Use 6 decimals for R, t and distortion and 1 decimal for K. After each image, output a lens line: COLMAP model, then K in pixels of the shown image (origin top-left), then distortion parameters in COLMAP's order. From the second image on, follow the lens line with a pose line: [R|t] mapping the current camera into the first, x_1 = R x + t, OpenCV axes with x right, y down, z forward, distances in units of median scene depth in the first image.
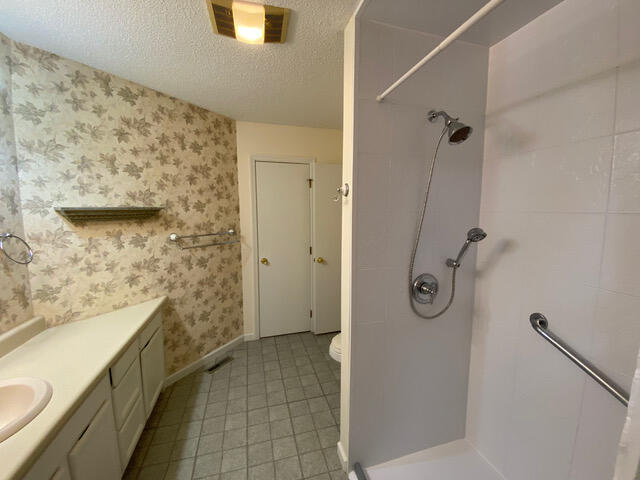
lens RADIAL K [[261.4, 0, 321.3], [0, 261.4, 237.2], [0, 0, 1]] dist [-0.006505, -0.002474]
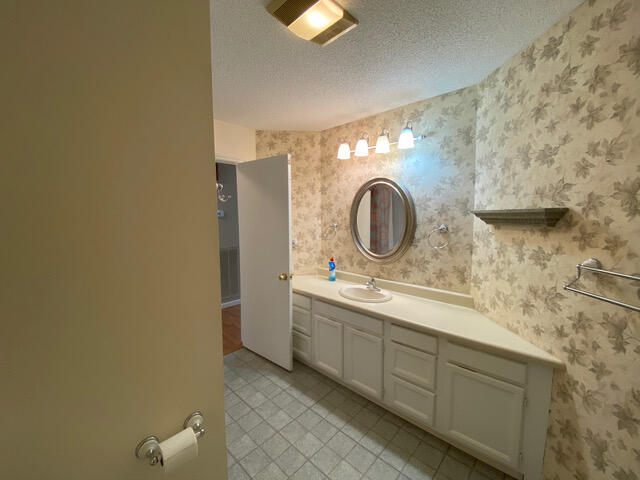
lens RADIAL K [[261.4, 0, 319.6], [0, 261.4, 238.8], [0, 0, 1]] dist [-0.006505, -0.002474]
pose [[-0.853696, 0.046057, -0.518732, 0.156571], [-0.059059, 0.981093, 0.184304, -0.125548], [0.517413, 0.187975, -0.834835, 1.248265]]
